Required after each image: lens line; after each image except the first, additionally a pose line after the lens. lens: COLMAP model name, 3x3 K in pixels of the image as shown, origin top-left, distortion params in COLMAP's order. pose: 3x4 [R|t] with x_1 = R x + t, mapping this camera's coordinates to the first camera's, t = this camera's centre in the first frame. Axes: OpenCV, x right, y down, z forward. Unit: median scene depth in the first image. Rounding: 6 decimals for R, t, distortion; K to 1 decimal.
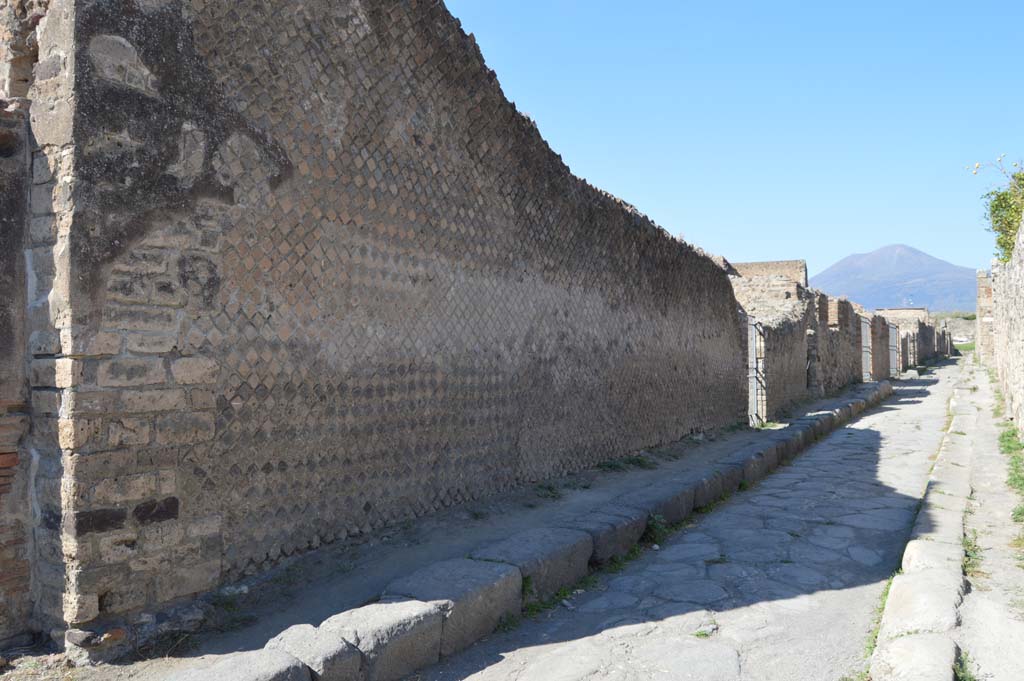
lens RADIAL K [[804.7, 0, 514.2], [0, 804.7, 343.5], [0, 0, 1]] dist [-0.071888, -0.003053]
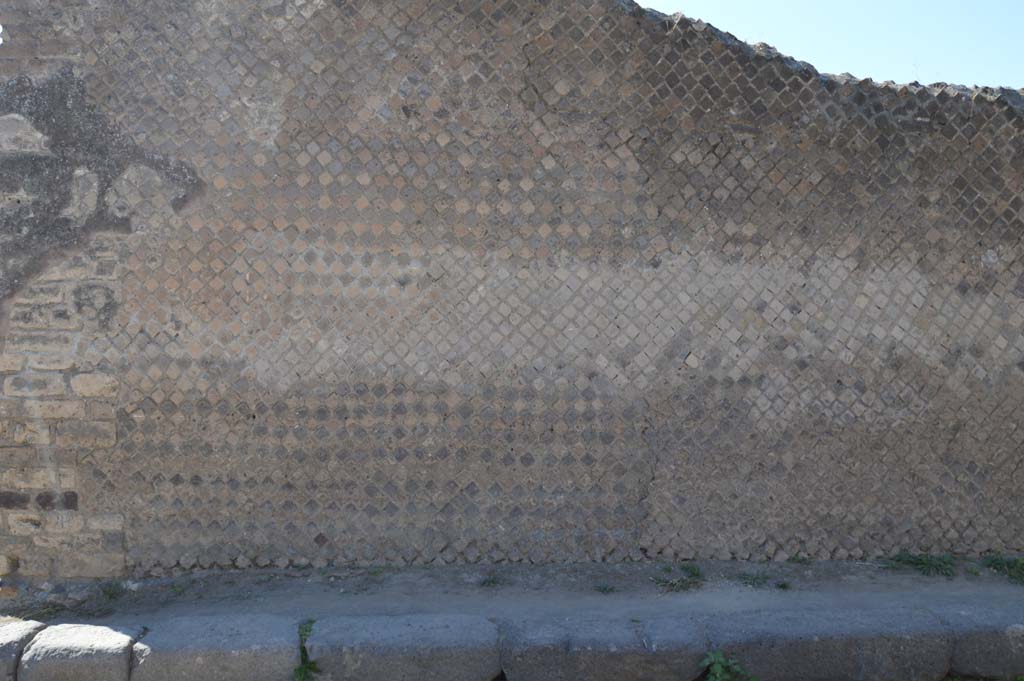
lens RADIAL K [[973.7, 0, 511.8], [0, 973.7, 337.1], [0, 0, 1]] dist [-0.065610, 0.000000]
pose [[0.545699, 0.026014, -0.837578, 0.905347], [0.007837, 0.999316, 0.036144, -0.066983], [0.837945, -0.026288, 0.545121, 0.628415]]
